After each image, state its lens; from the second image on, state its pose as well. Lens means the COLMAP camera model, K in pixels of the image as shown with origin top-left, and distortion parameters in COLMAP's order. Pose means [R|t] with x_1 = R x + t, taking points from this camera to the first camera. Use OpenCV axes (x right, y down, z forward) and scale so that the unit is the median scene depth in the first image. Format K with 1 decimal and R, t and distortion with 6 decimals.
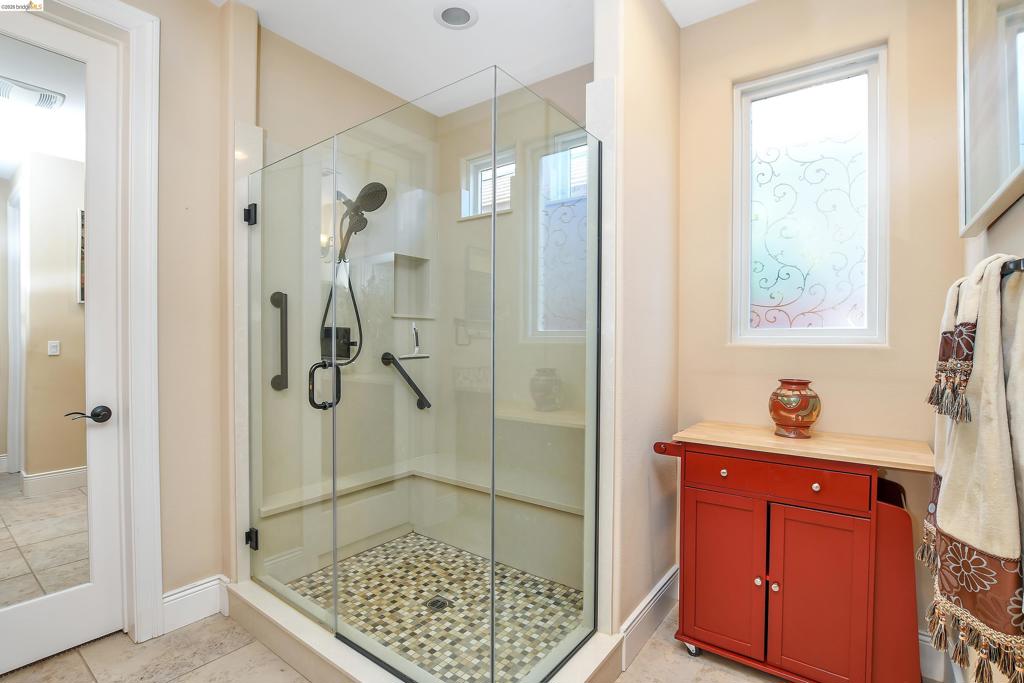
lens RADIAL K [[490.6, 0, 513.0], [0, 490.6, 346.6], [0, 0, 1]] dist [-0.024847, 0.005169]
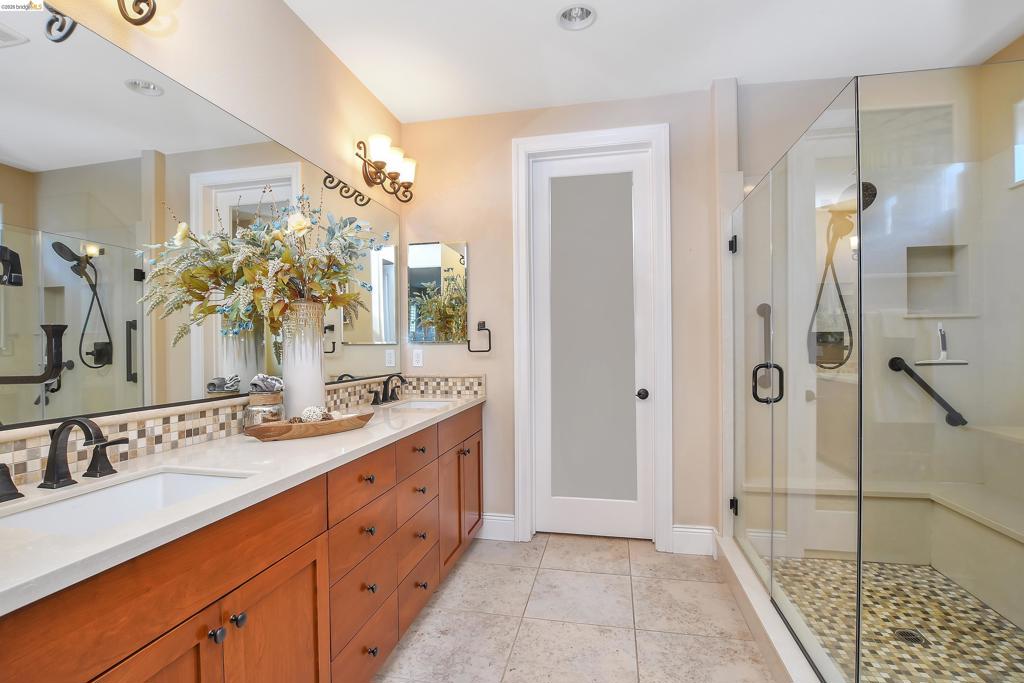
lens RADIAL K [[490.6, 0, 508.4], [0, 490.6, 342.3], [0, 0, 1]] dist [-0.024847, 0.005169]
pose [[0.432244, -0.013757, -0.901652, 0.312491], [-0.003222, 0.999854, -0.016800, 0.002147], [0.901751, 0.010167, 0.432137, -0.053601]]
